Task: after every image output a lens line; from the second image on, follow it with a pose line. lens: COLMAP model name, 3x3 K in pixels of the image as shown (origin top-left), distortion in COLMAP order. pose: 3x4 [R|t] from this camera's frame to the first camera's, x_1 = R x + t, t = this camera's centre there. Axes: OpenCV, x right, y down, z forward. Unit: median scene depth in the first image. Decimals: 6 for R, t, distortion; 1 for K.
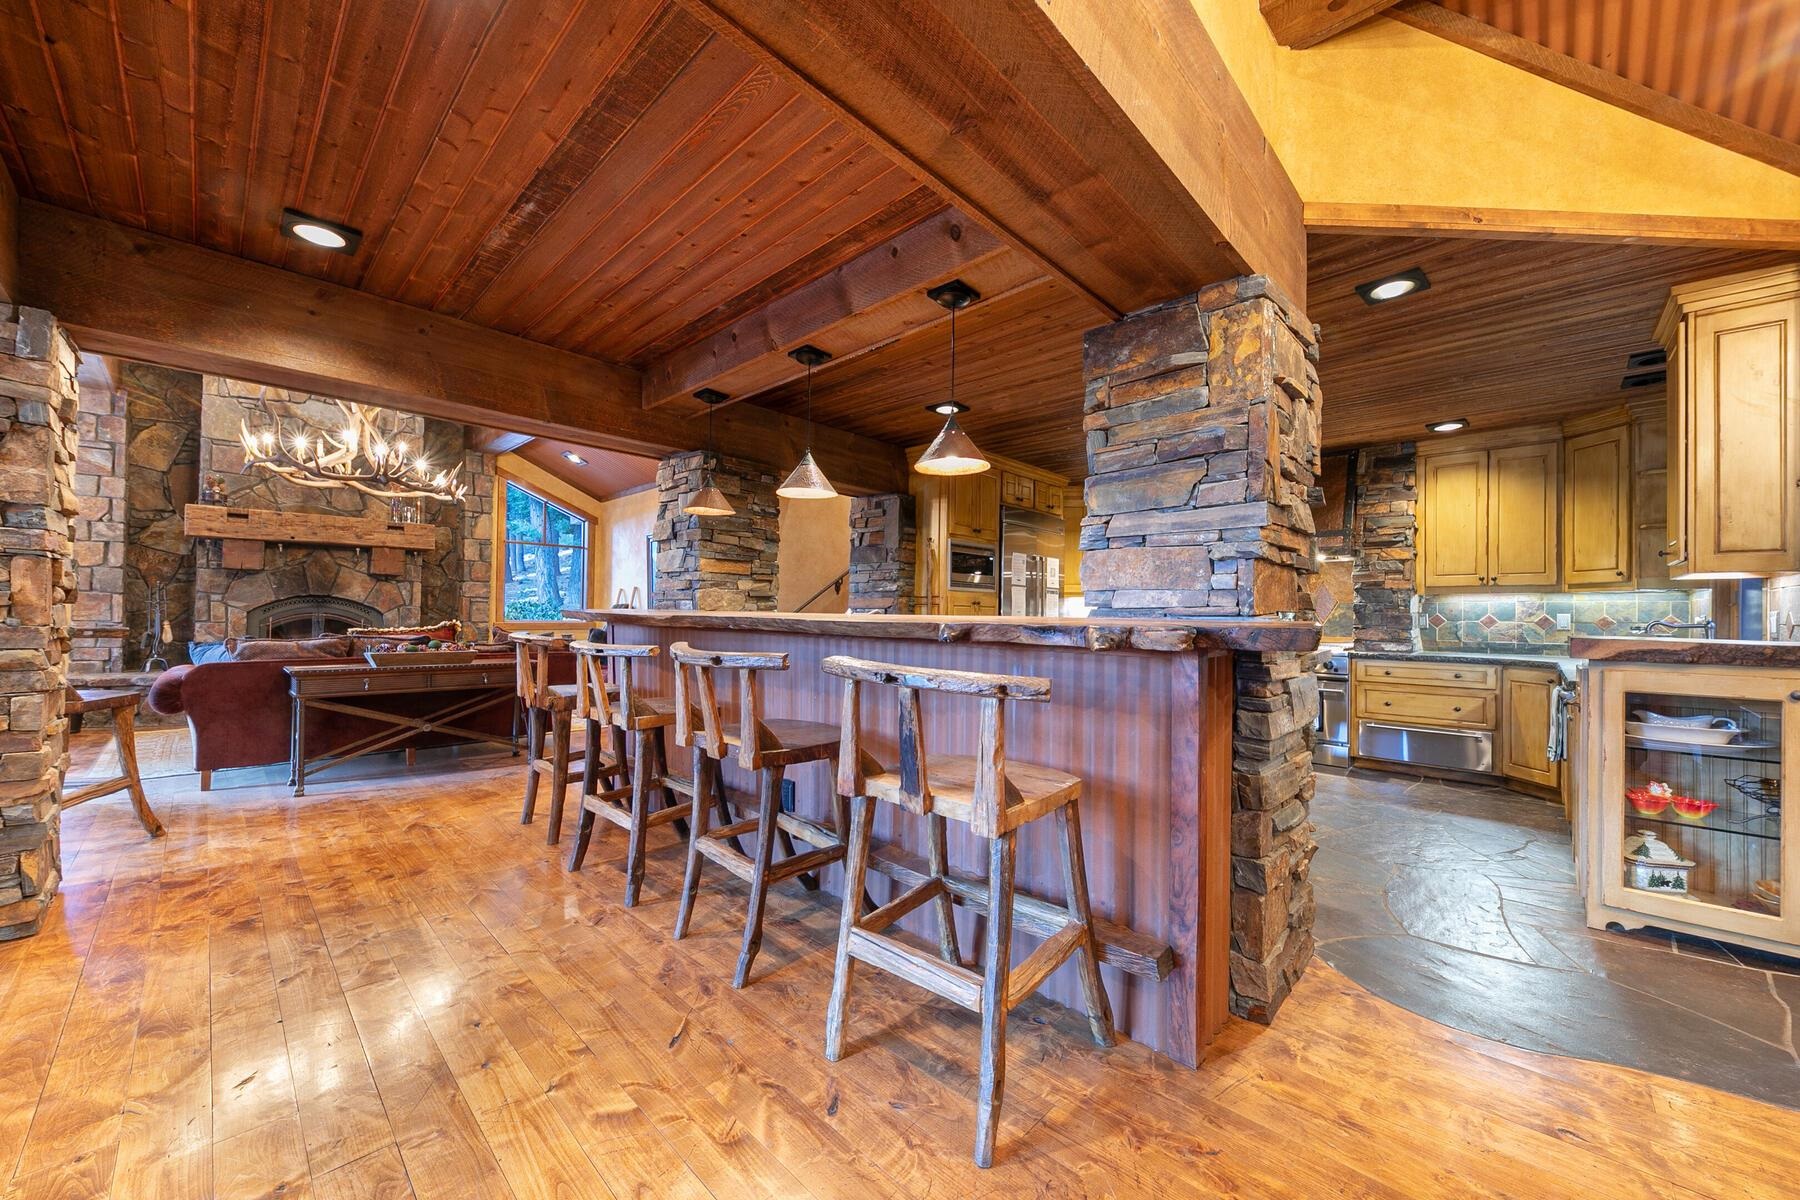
lens RADIAL K [[654.1, 0, 898.7], [0, 654.1, 601.2], [0, 0, 1]] dist [0.001830, 0.000029]
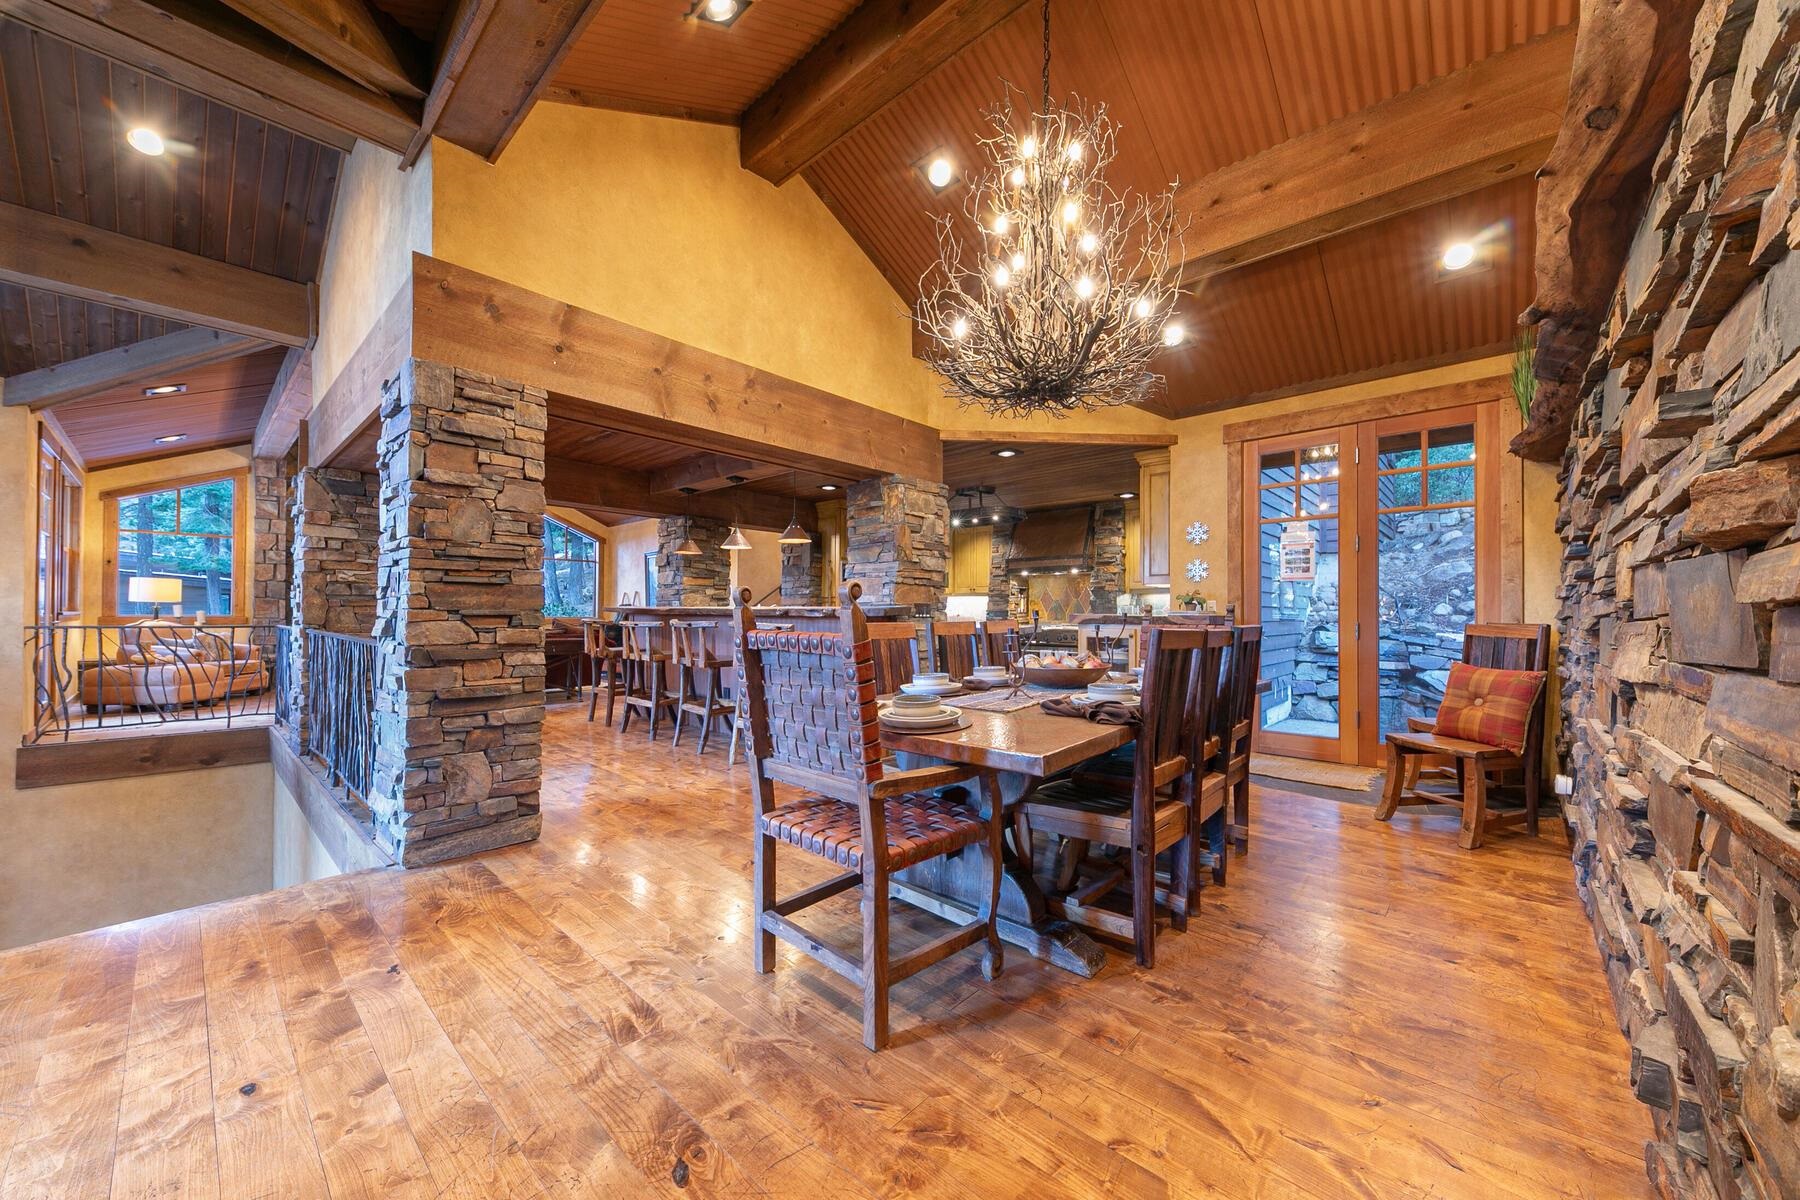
lens RADIAL K [[631.5, 0, 900.8], [0, 631.5, 607.0], [0, 0, 1]] dist [-0.001083, -0.000002]
pose [[0.999468, -0.008090, 0.031580, 0.276704], [0.007745, 0.999909, 0.011031, 0.001680], [-0.031666, -0.010781, 0.999440, -0.876157]]
